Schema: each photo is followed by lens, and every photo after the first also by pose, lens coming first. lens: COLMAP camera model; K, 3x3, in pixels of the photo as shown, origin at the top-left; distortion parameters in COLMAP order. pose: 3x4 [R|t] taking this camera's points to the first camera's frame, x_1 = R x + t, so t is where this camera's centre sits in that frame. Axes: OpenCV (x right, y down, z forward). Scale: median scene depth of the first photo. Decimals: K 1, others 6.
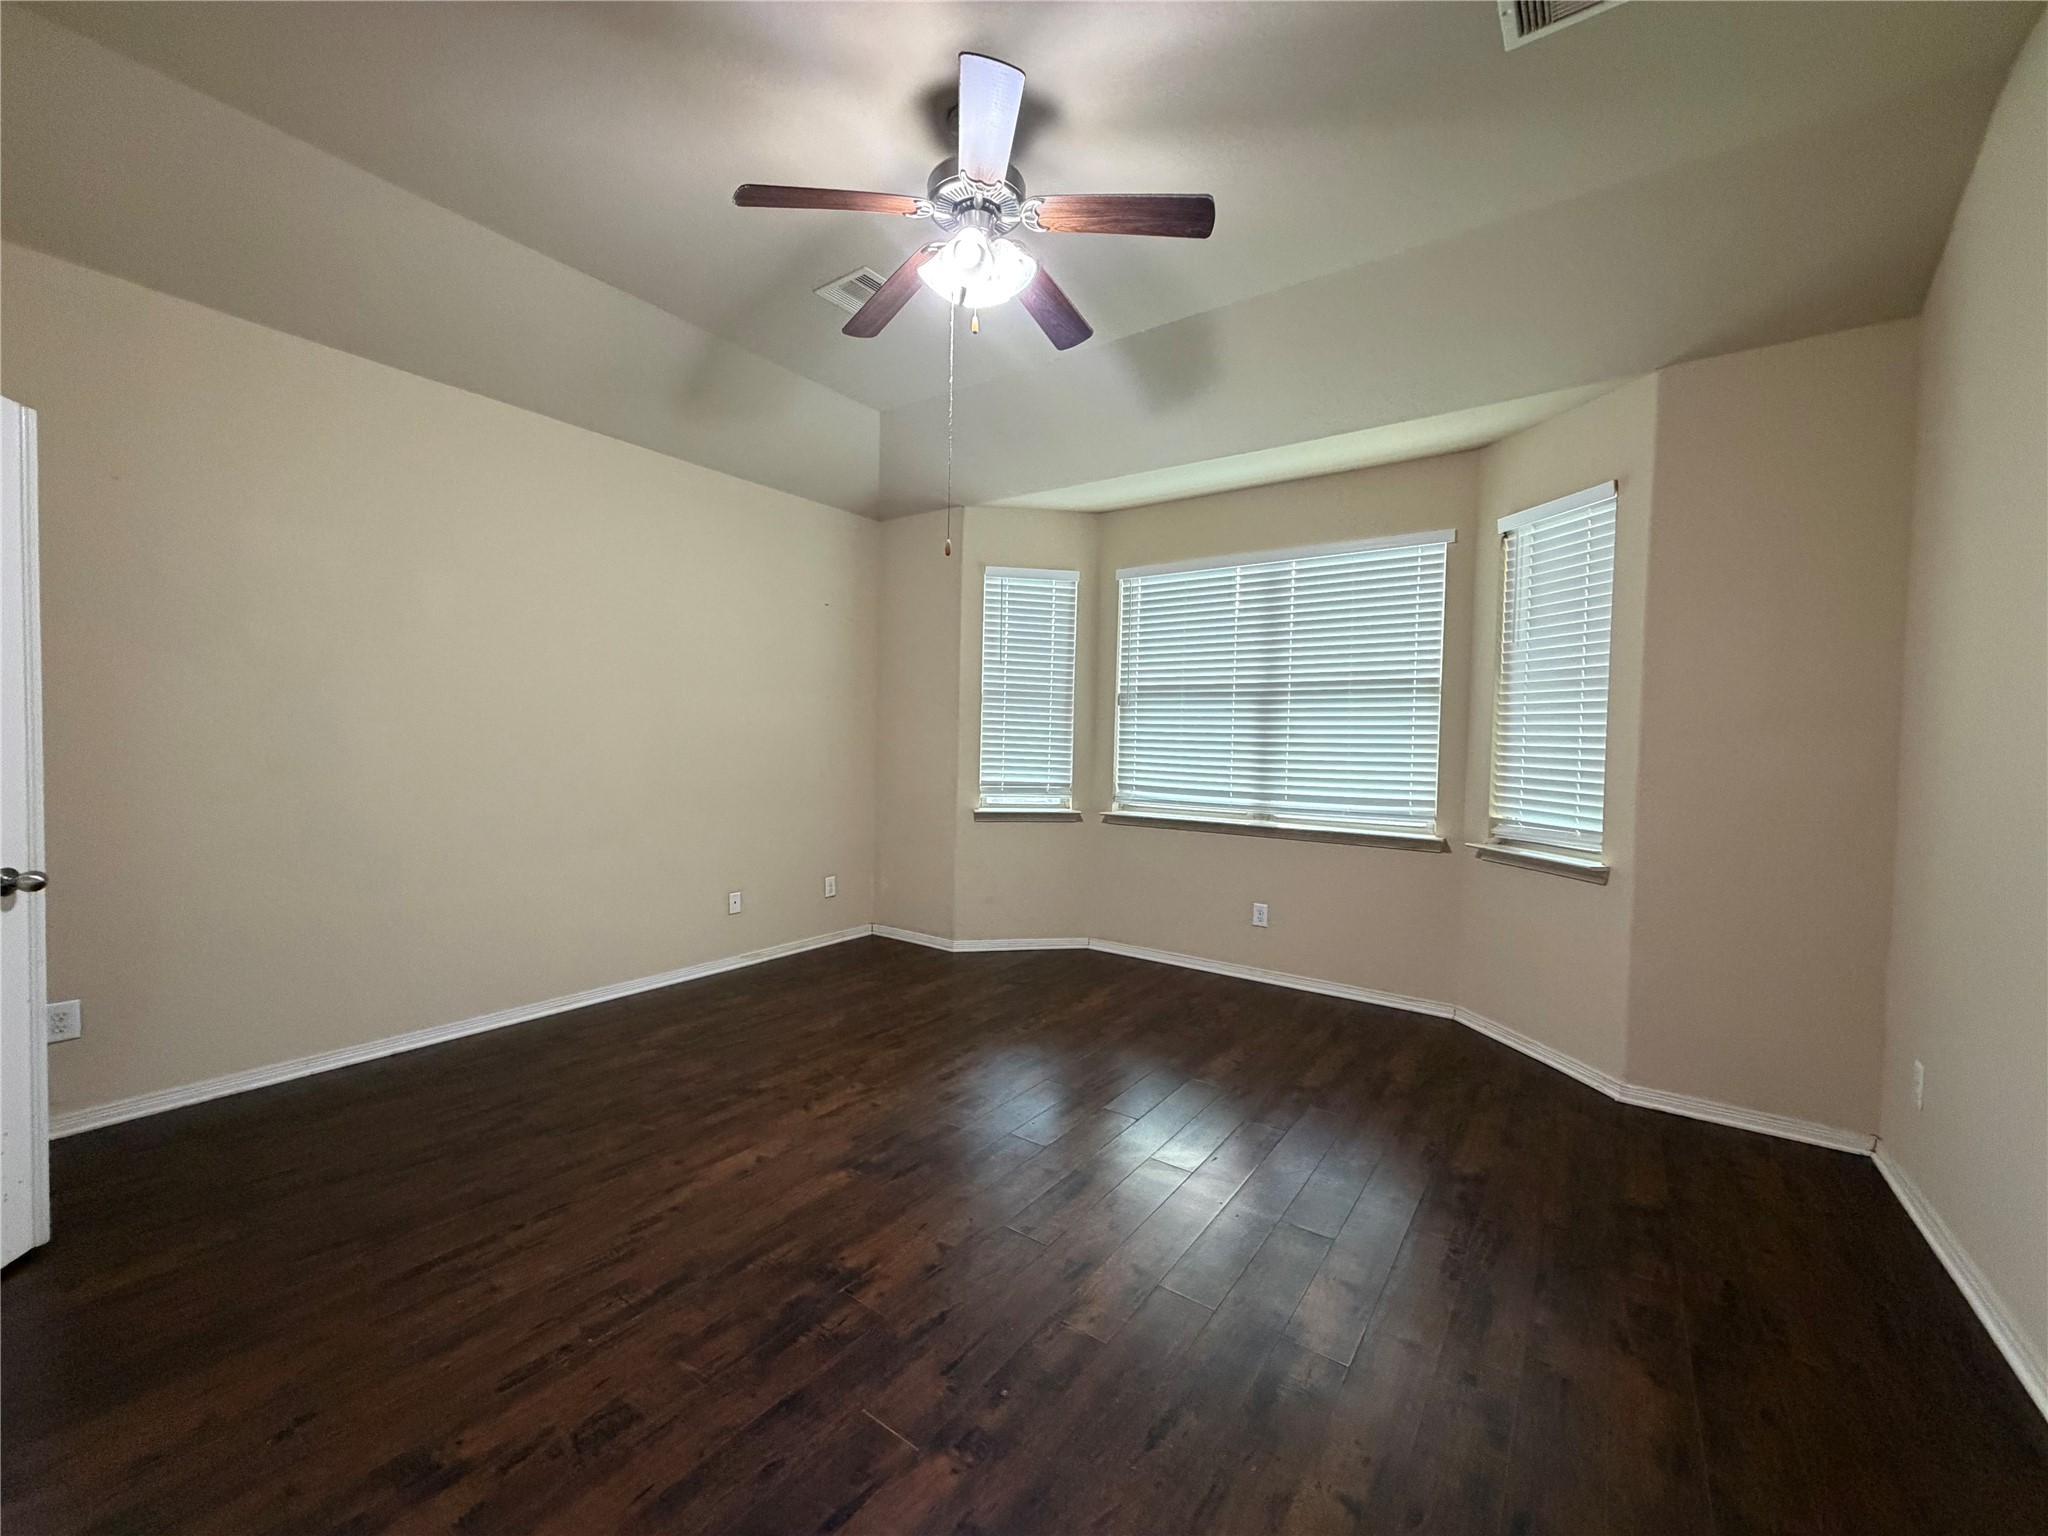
lens RADIAL K [[816.6, 0, 1016.1], [0, 816.6, 769.3], [0, 0, 1]] dist [-0.000021, 0.000423]
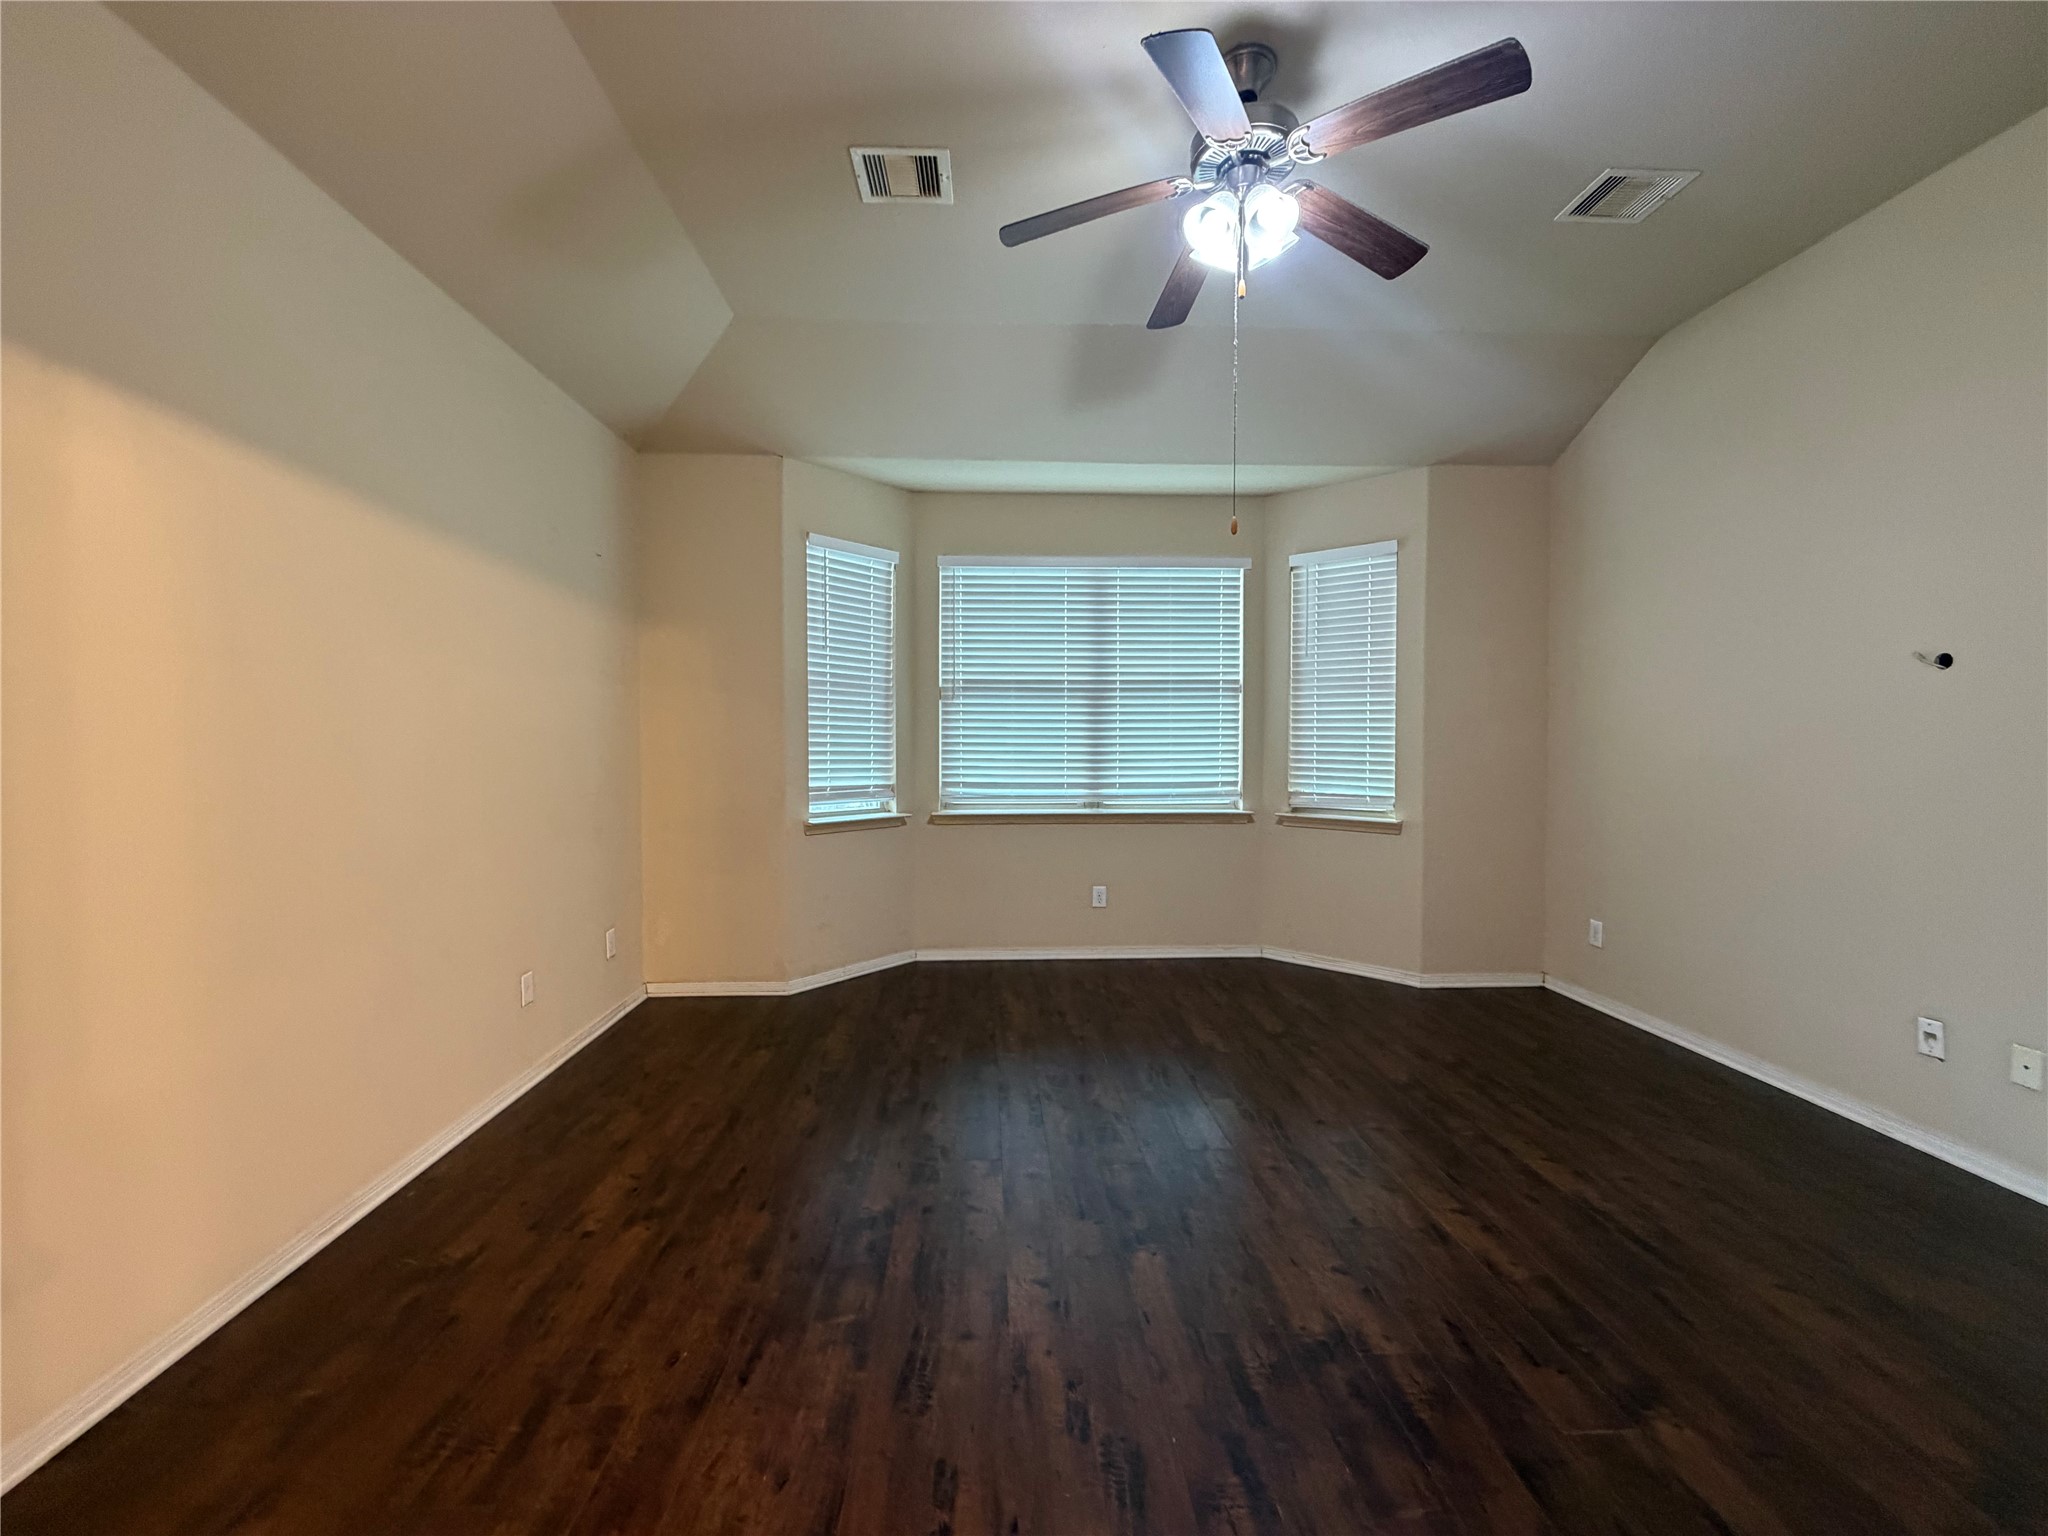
lens RADIAL K [[816.6, 0, 1017.0], [0, 816.6, 768.4], [0, 0, 1]] dist [-0.000021, 0.000423]
pose [[0.781469, -0.041619, 0.622554, -0.444806], [0.039088, 0.999079, 0.017725, -0.012837], [-0.622718, 0.010483, 0.782376, 0.228227]]
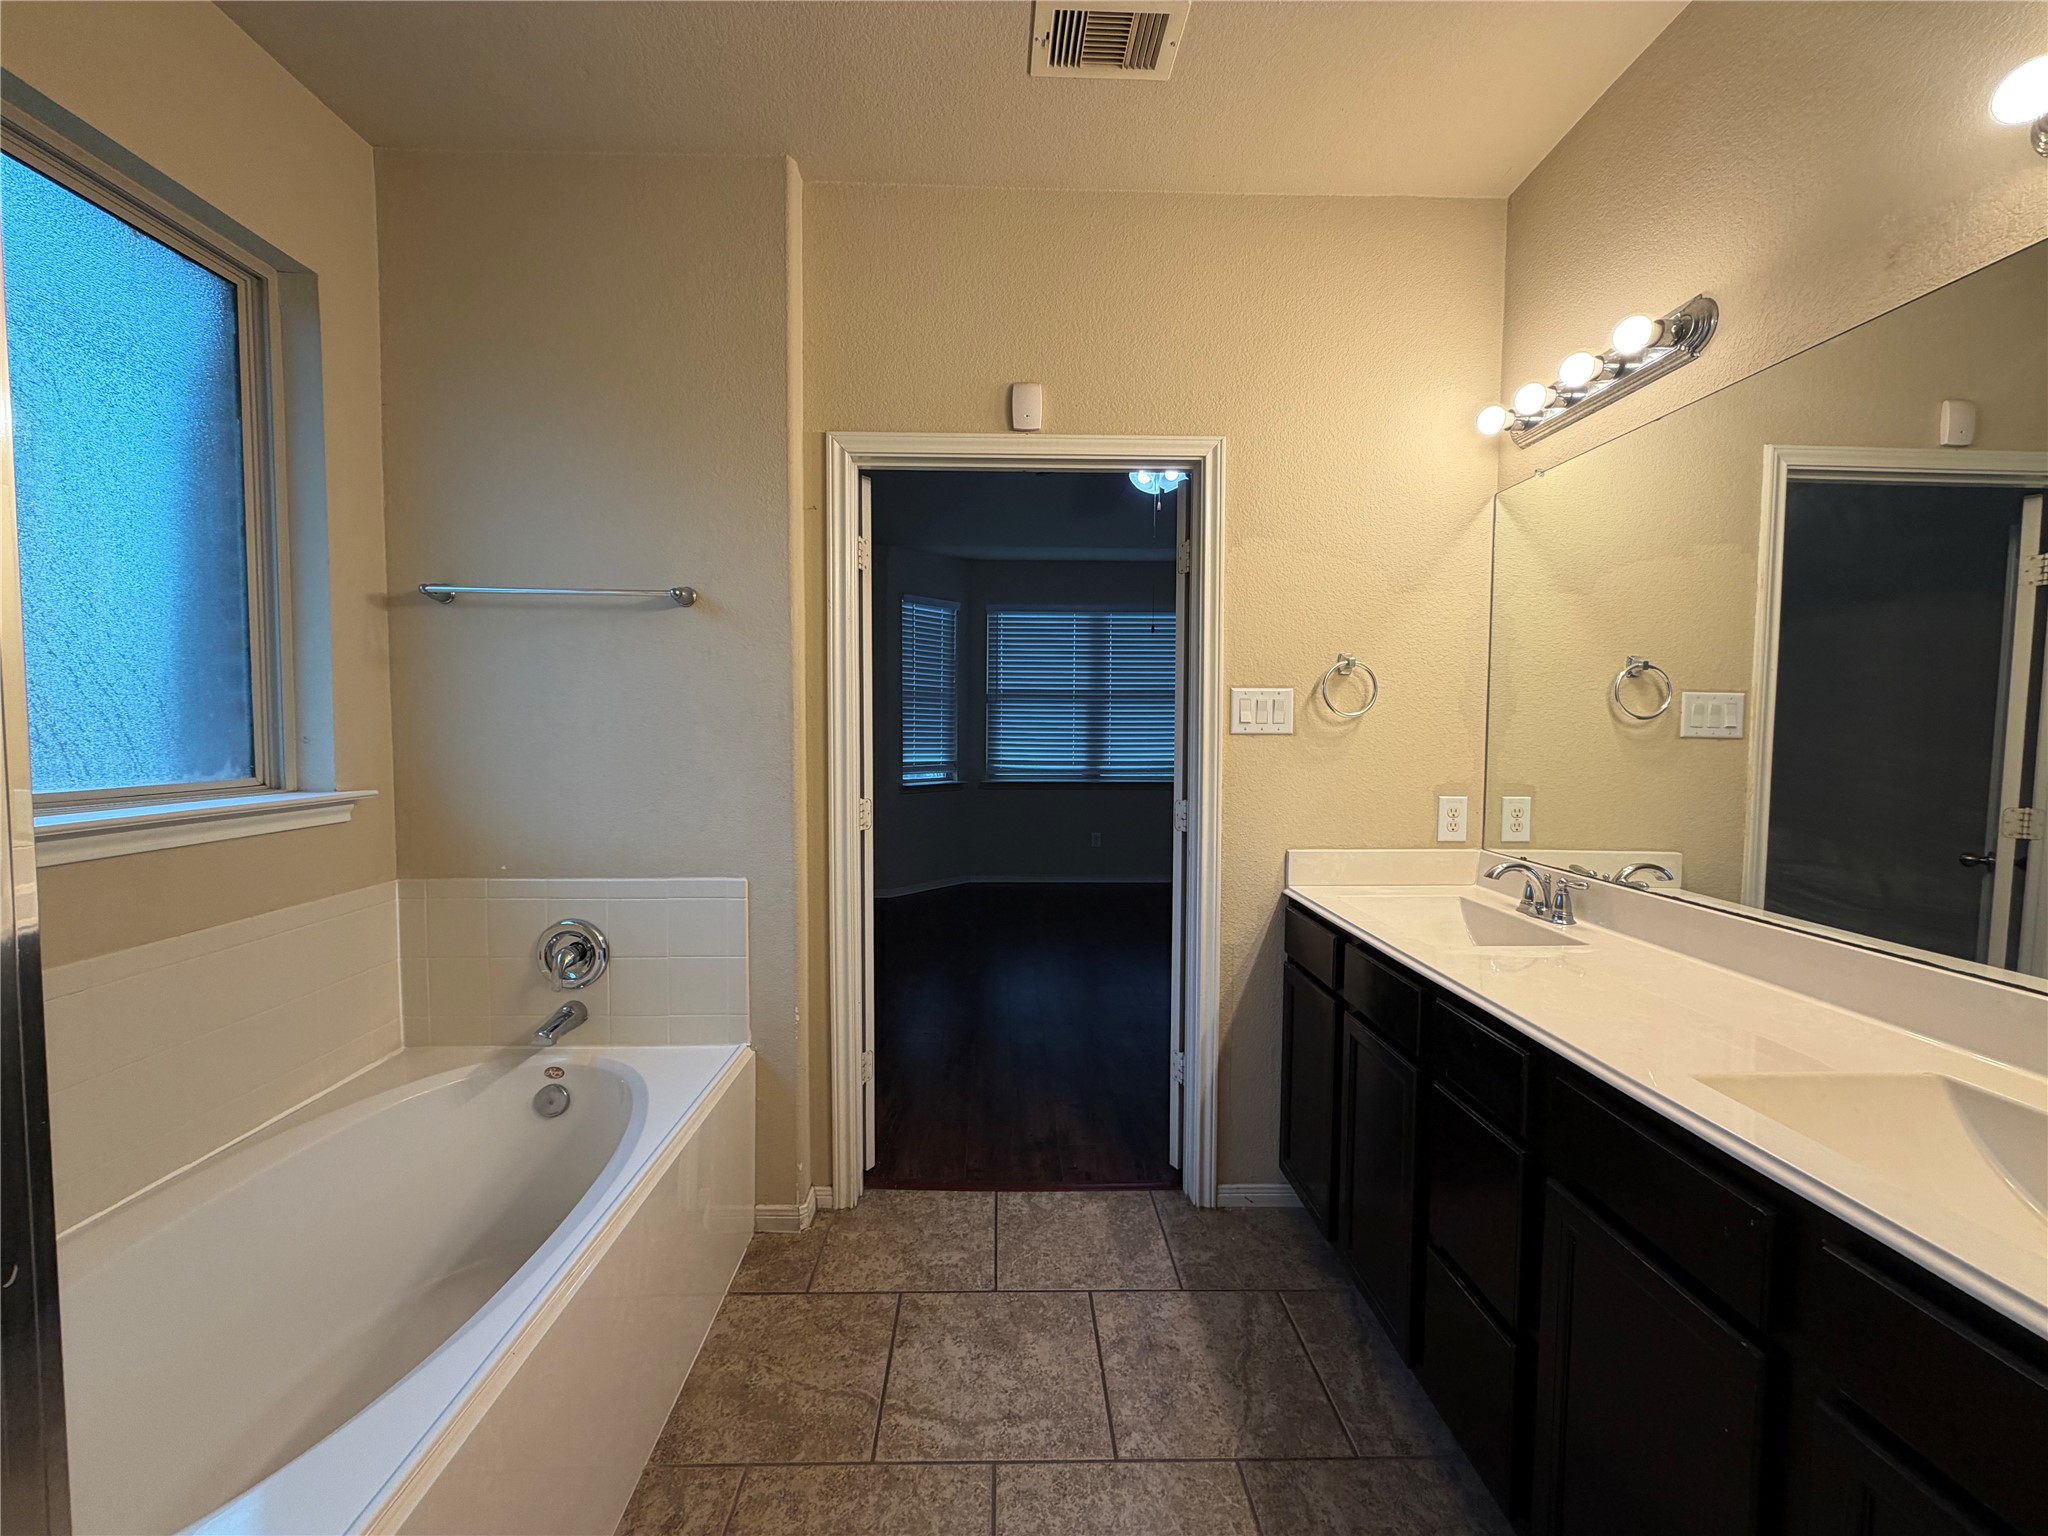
lens RADIAL K [[816.6, 0, 1025.8], [0, 816.6, 767.6], [0, 0, 1]] dist [-0.000021, 0.000423]
pose [[0.786873, -0.051494, 0.614963, -0.754571], [0.030830, 0.998548, 0.044164, -0.031989], [-0.616345, -0.015792, 0.787318, -0.138941]]
